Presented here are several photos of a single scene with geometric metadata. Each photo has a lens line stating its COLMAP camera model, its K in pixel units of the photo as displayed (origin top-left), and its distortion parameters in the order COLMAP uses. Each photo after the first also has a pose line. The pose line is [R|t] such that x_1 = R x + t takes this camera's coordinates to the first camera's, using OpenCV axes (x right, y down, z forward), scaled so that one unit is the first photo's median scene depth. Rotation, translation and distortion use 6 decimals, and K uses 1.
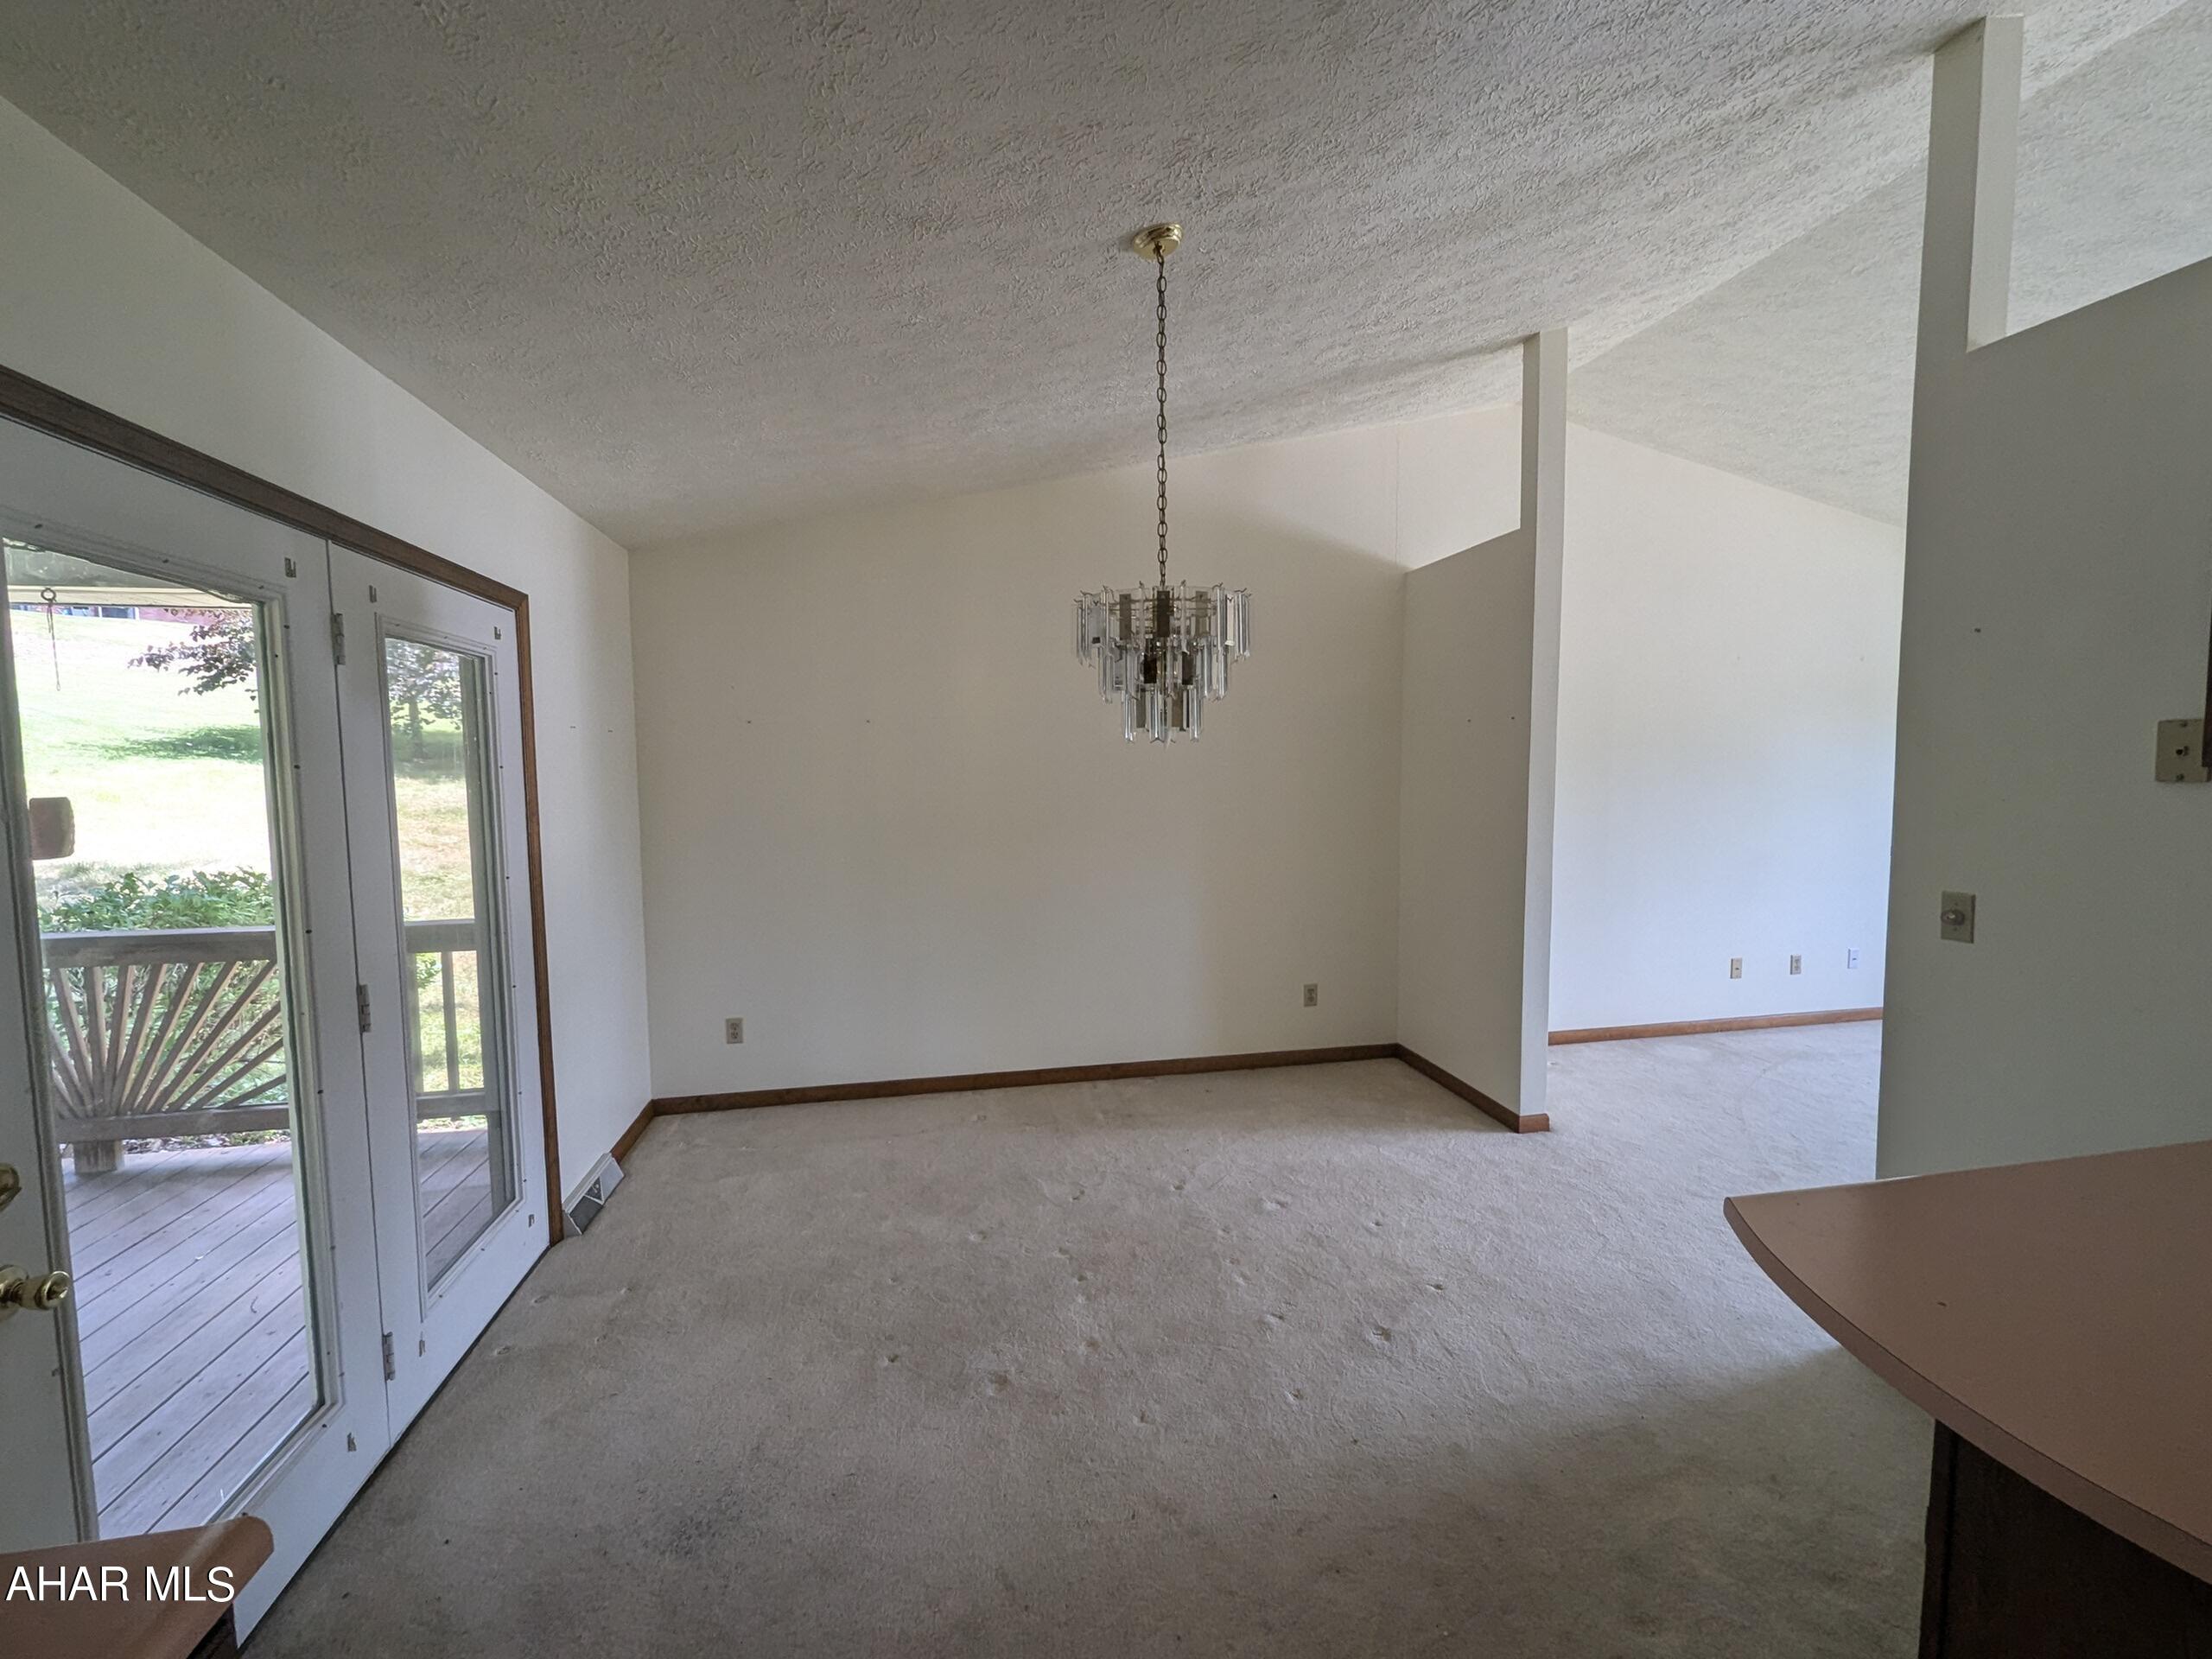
lens RADIAL K [[908.1, 0, 1103.1], [0, 908.1, 833.5], [0, 0, 1]] dist [0.002638, 0.000710]
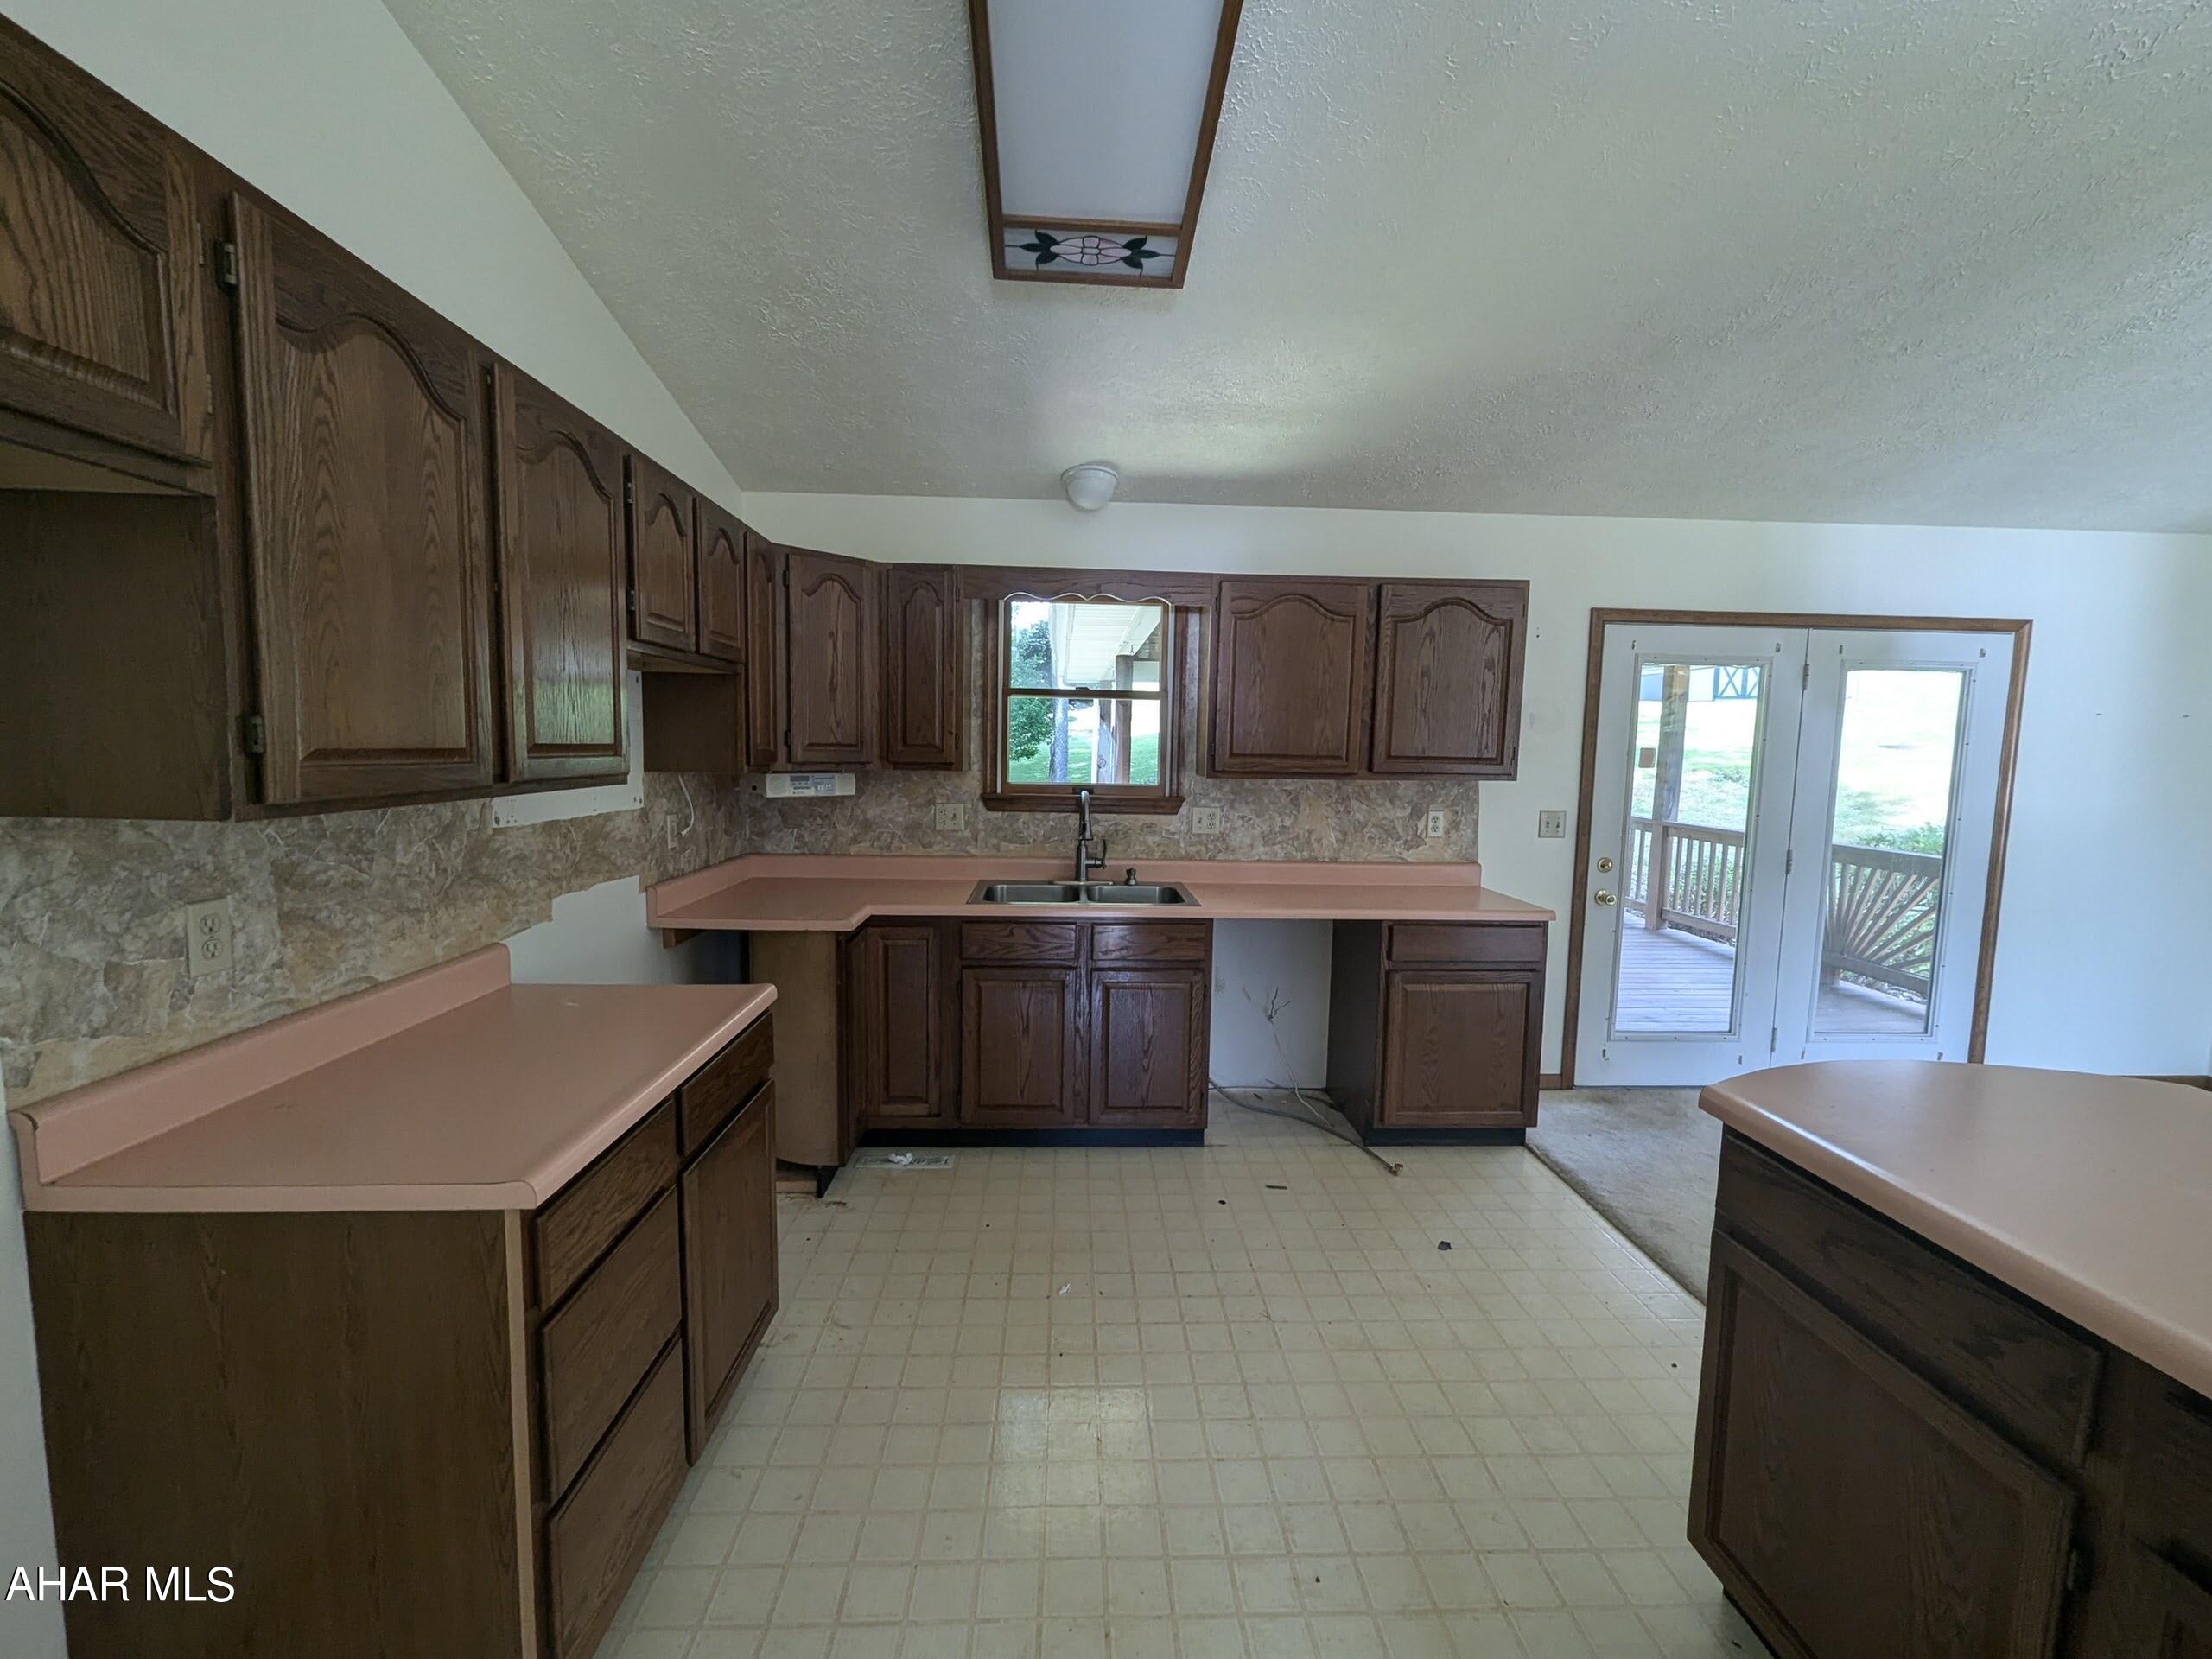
lens RADIAL K [[908.1, 0, 1103.1], [0, 908.1, 833.5], [0, 0, 1]] dist [0.002638, 0.000710]
pose [[-0.161863, 0.094355, -0.982292, 1.035530], [-0.086241, 0.990257, 0.109331, 0.031945], [0.983038, 0.102410, -0.152149, -0.137563]]
